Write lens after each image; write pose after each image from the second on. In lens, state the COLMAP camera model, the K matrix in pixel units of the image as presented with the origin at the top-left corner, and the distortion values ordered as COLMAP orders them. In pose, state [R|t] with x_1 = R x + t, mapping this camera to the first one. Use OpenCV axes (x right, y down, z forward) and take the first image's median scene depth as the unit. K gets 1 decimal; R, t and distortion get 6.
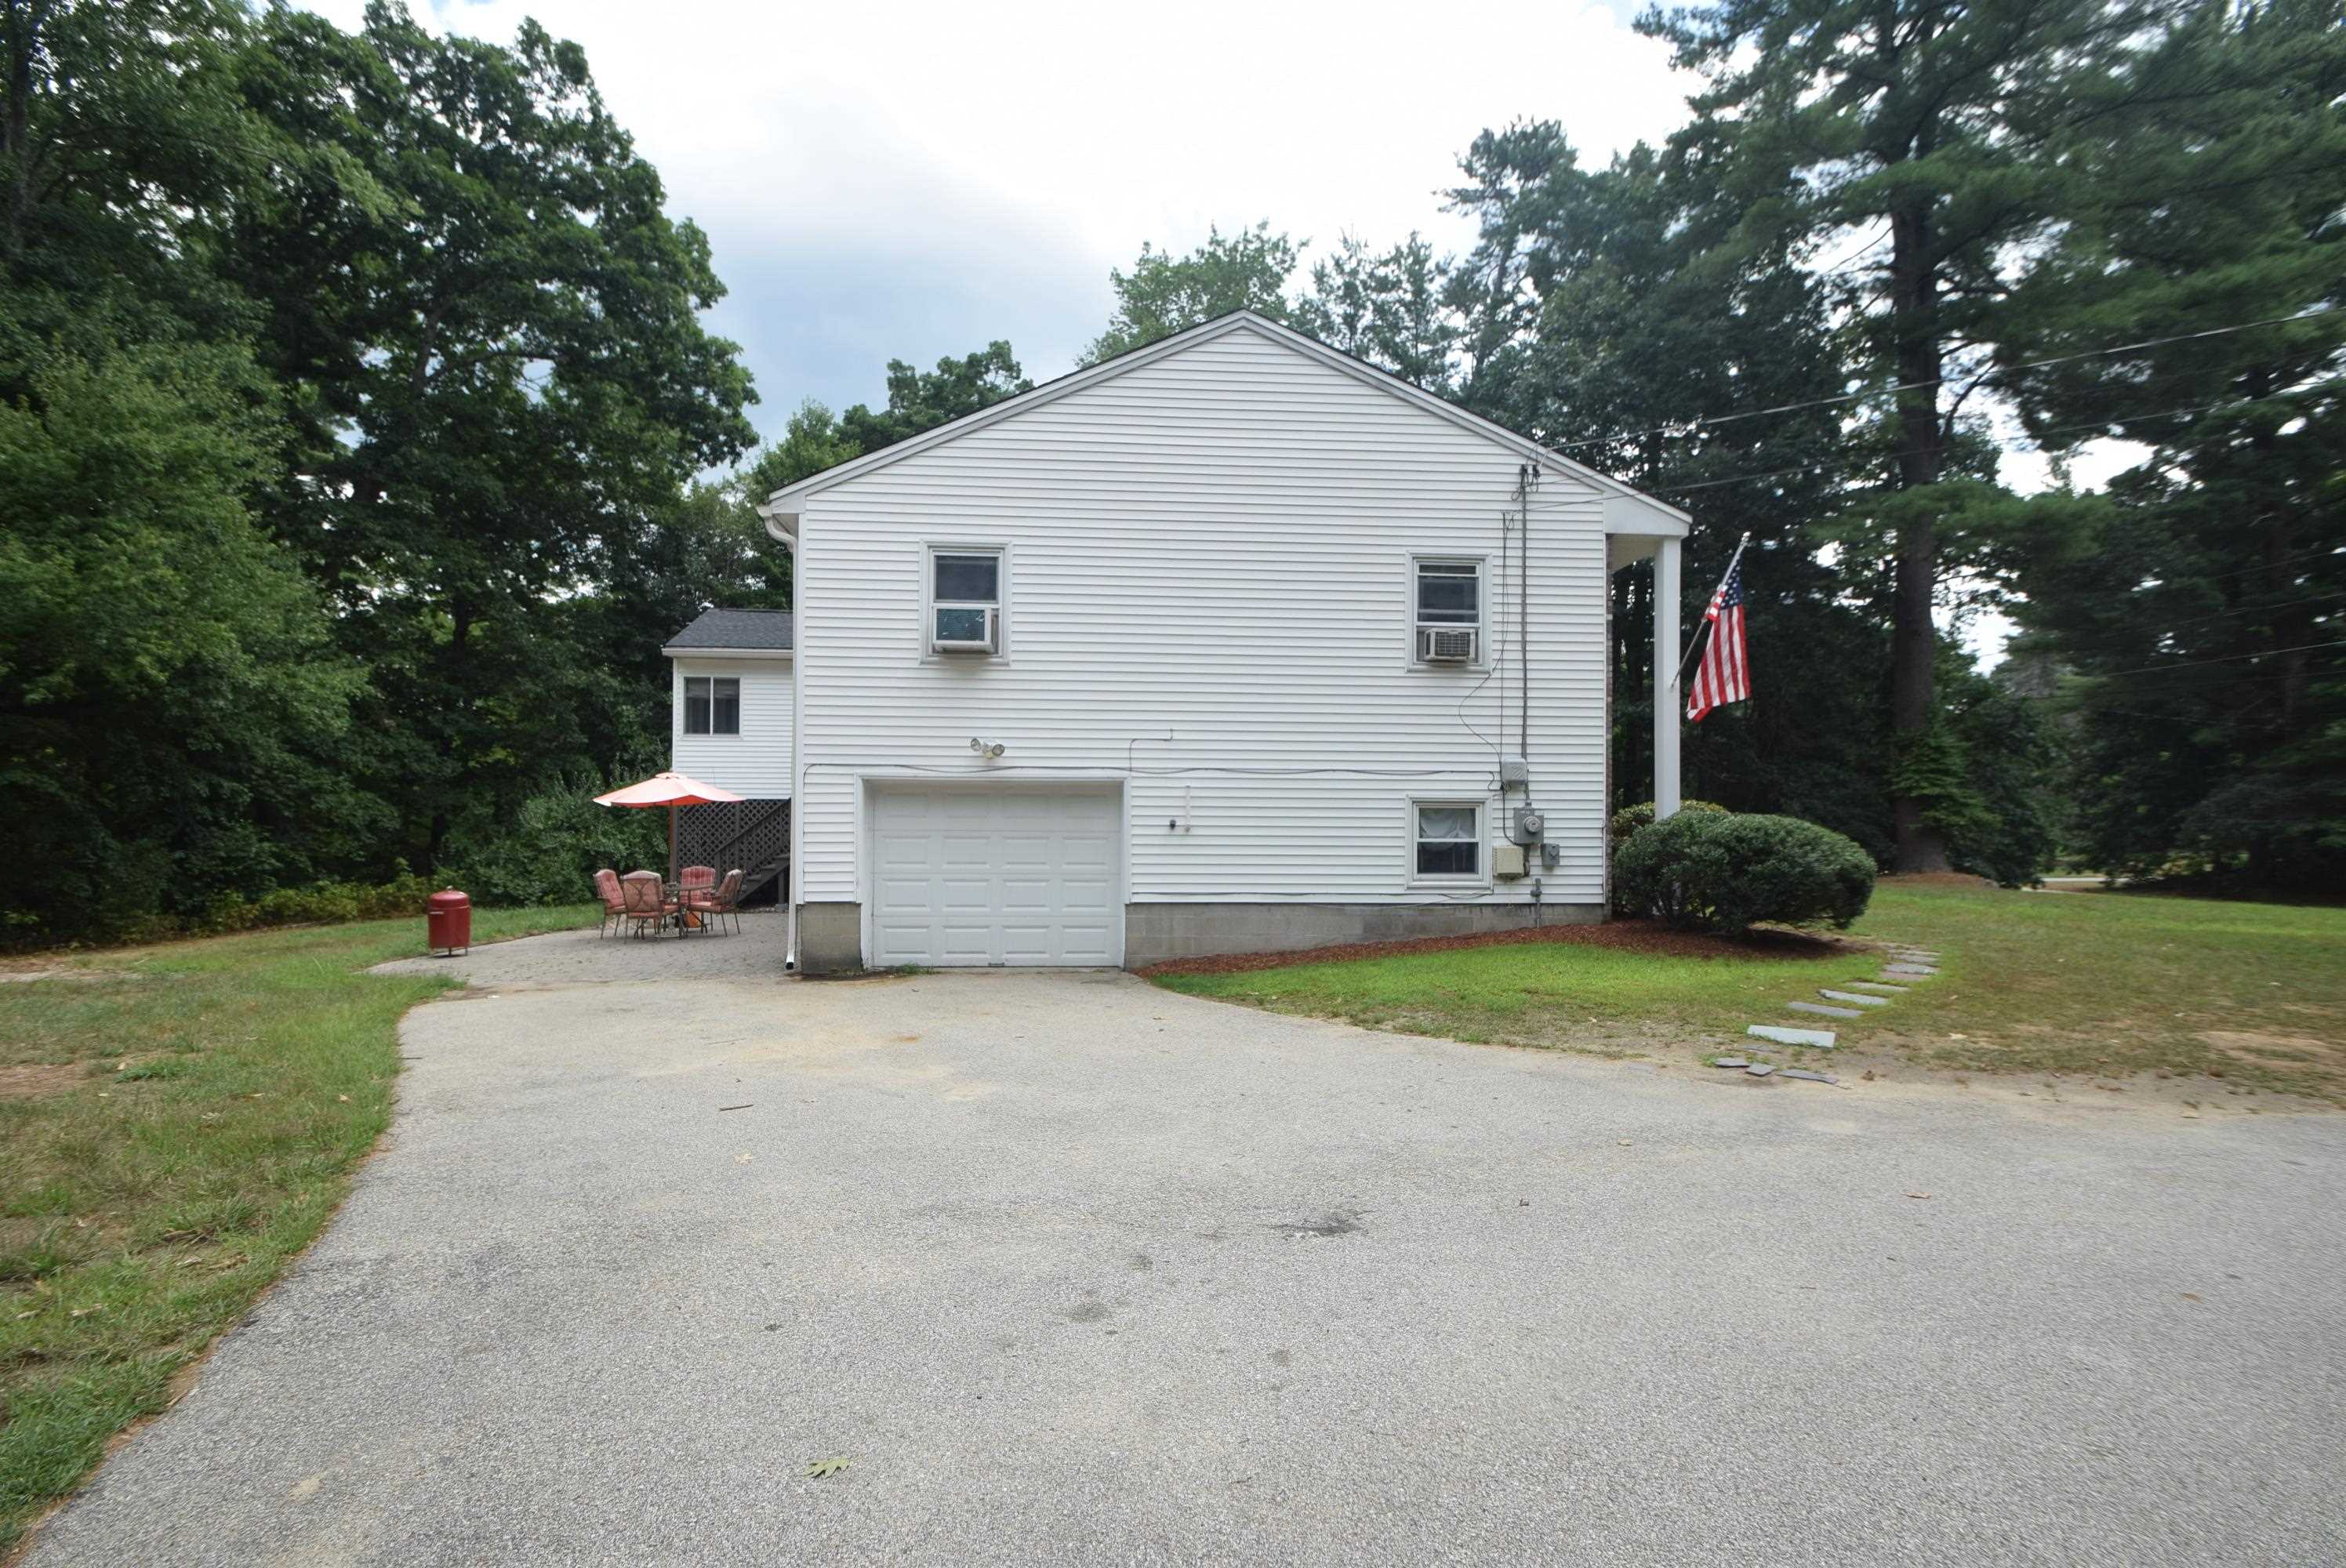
lens RADIAL K [[1033.3, 0, 1150.7], [0, 1033.3, 818.8], [0, 0, 1]] dist [0.006695, -0.010225]
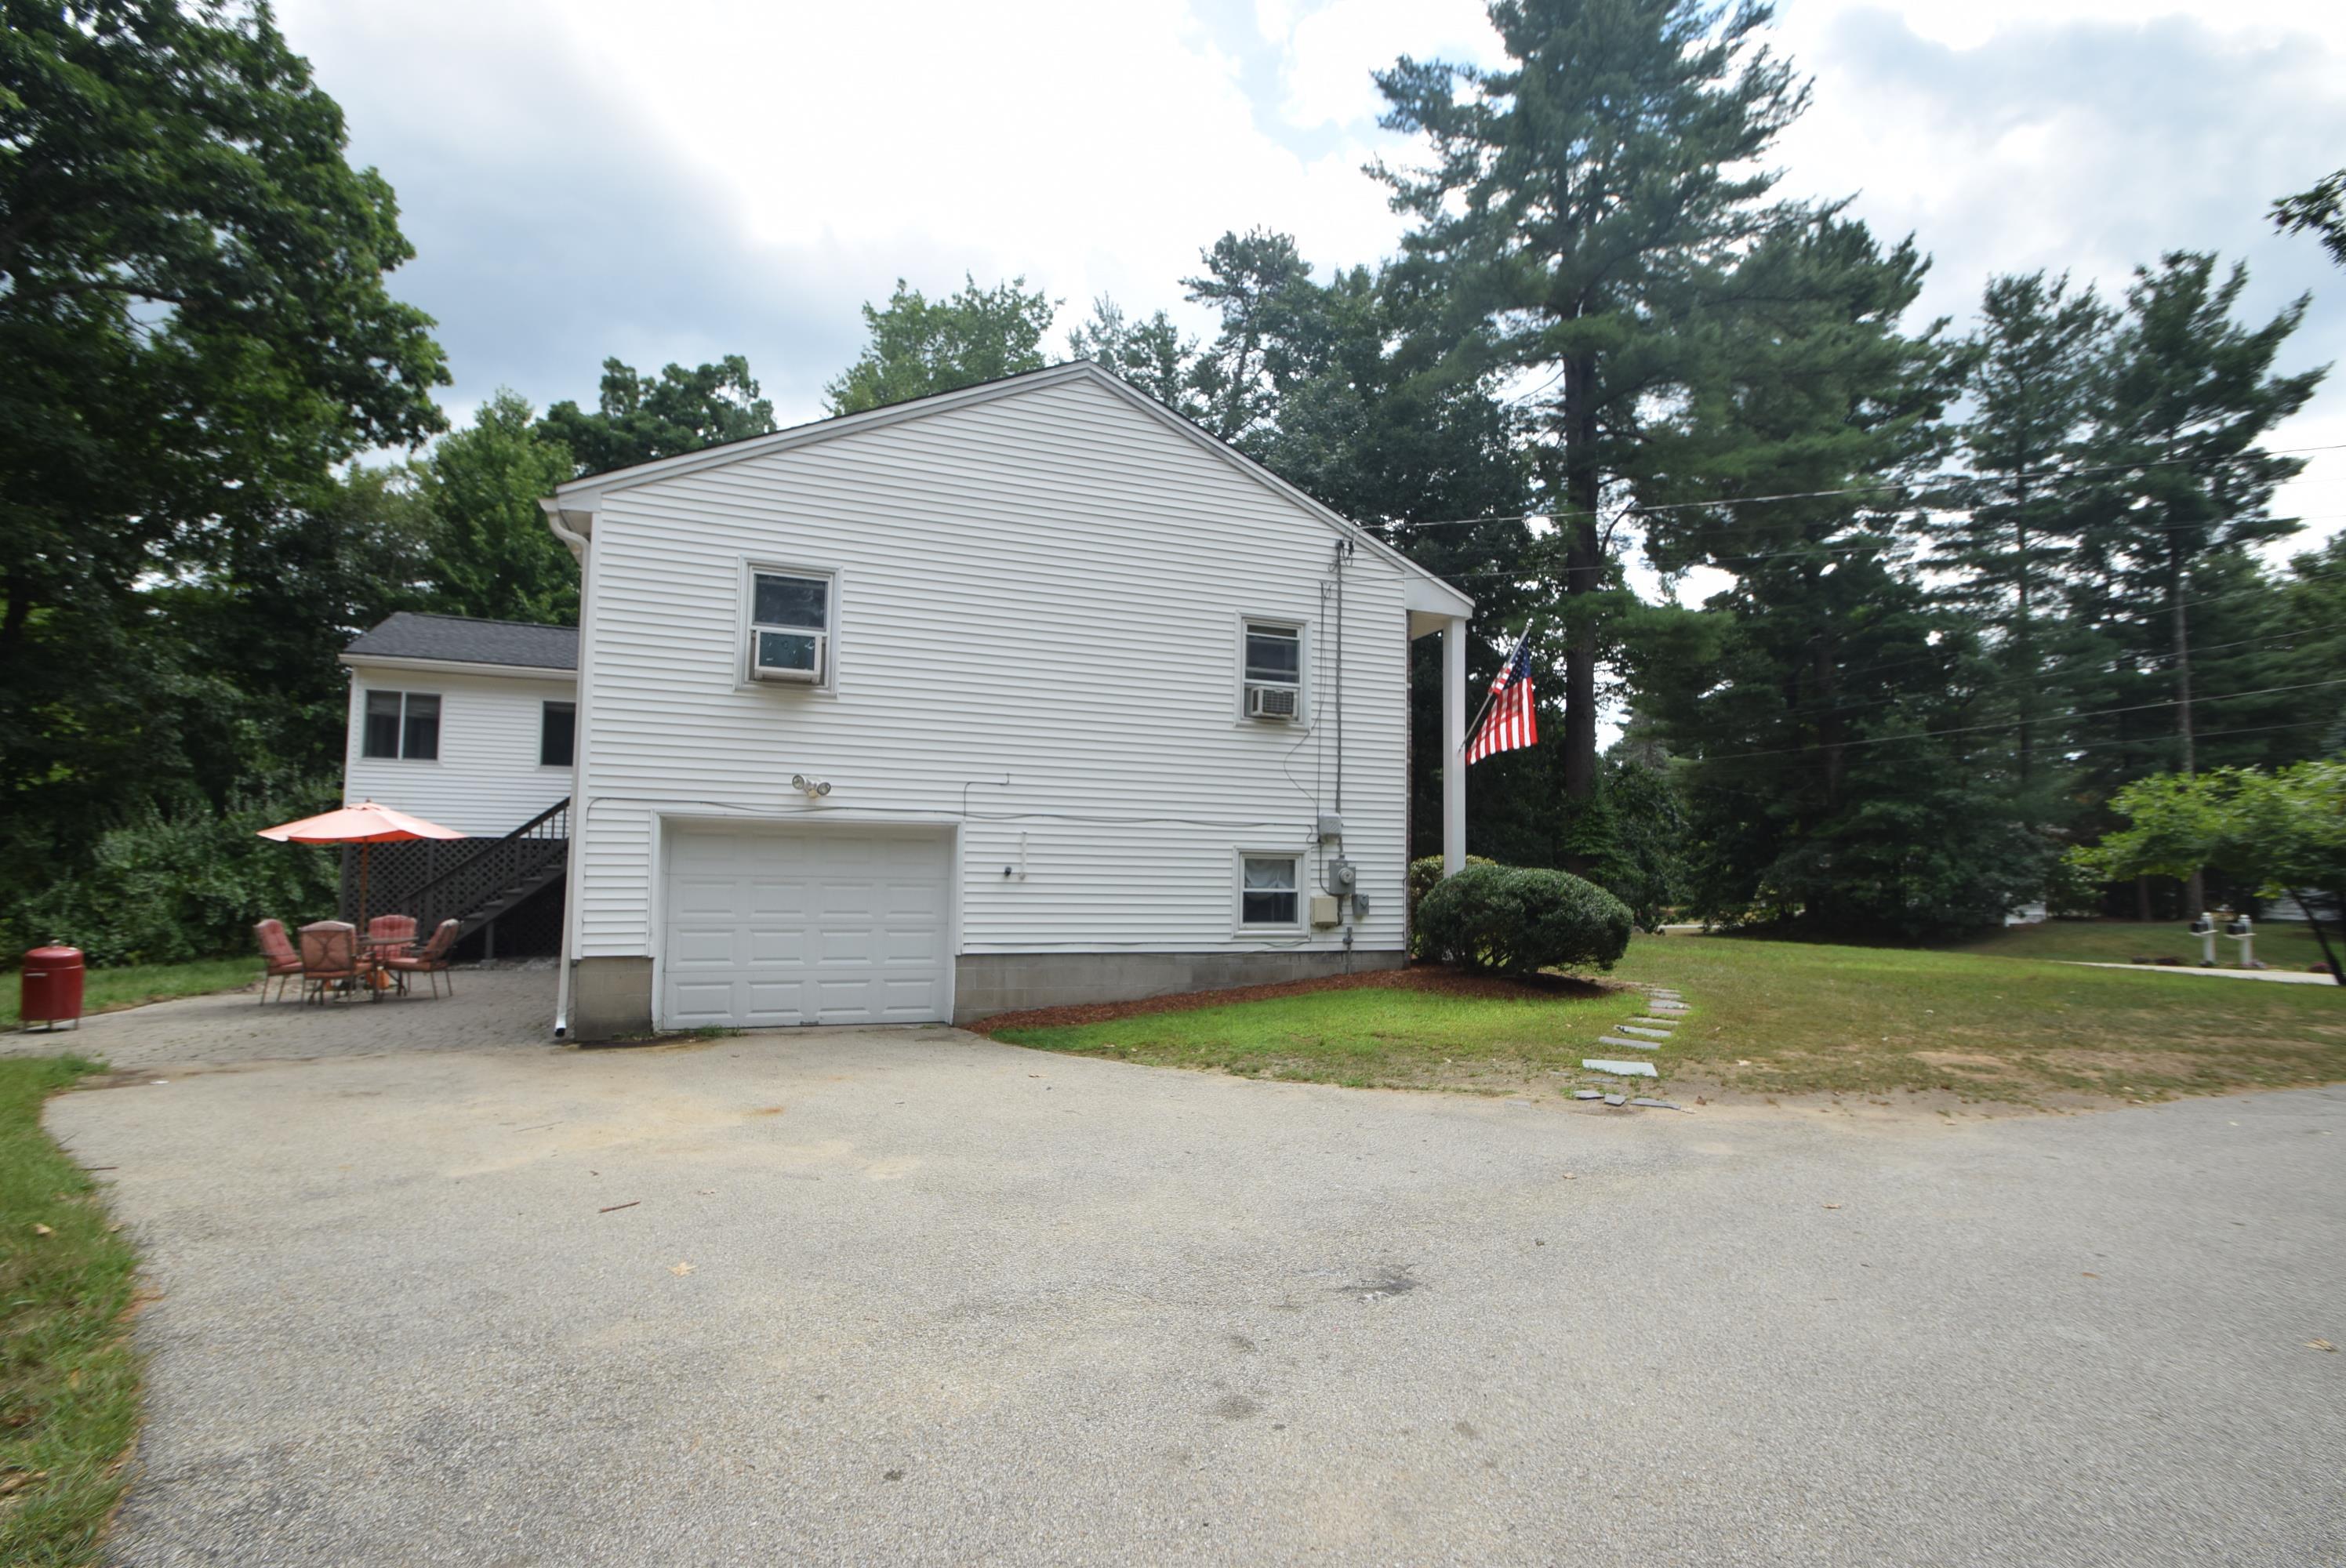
lens RADIAL K [[1033.3, 0, 1152.4], [0, 1033.3, 820.2], [0, 0, 1]] dist [0.006695, -0.010225]
pose [[0.961769, 0.025481, 0.272673, -0.051927], [-0.012953, 0.998780, -0.047645, 0.000739], [-0.273554, 0.042291, 0.960926, 0.016267]]
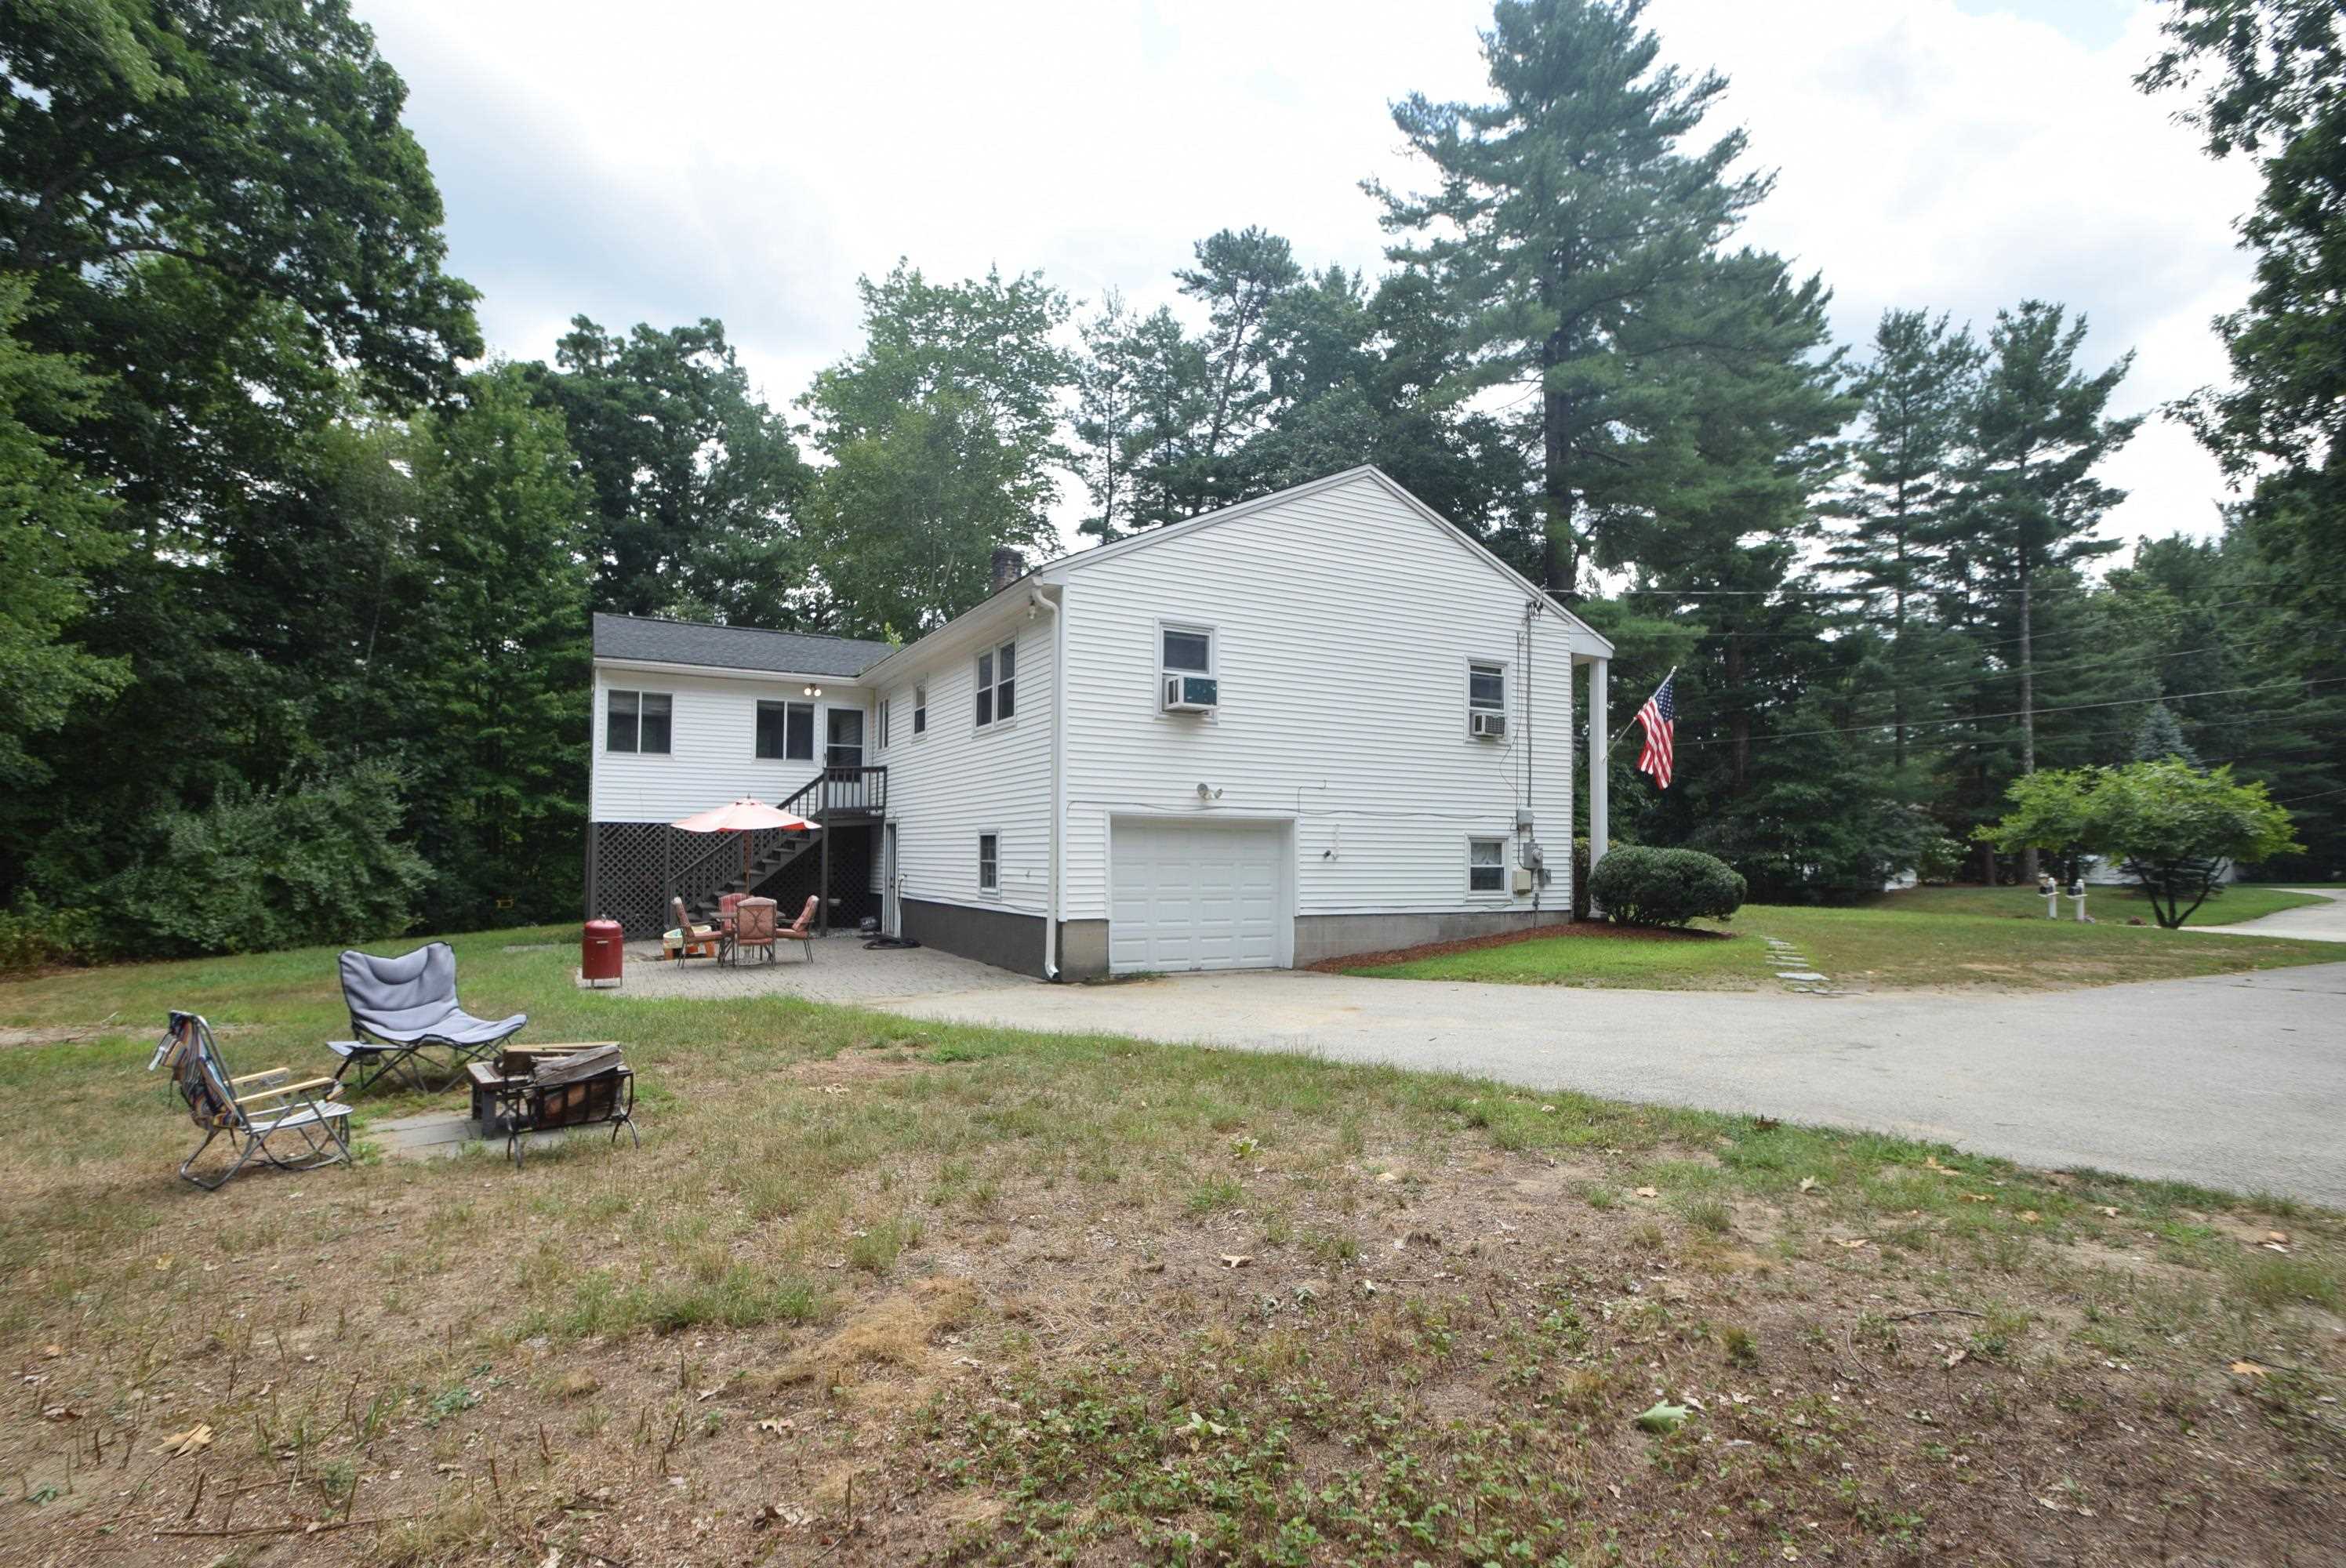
lens RADIAL K [[1111.6, 0, 1153.1], [0, 1111.6, 822.6], [0, 0, 1]] dist [-0.003790, -0.006929]
pose [[0.915375, 0.014828, 0.402330, -0.337491], [-0.007114, 0.999761, -0.020661, -0.001465], [-0.402540, 0.016050, 0.915262, -0.083320]]
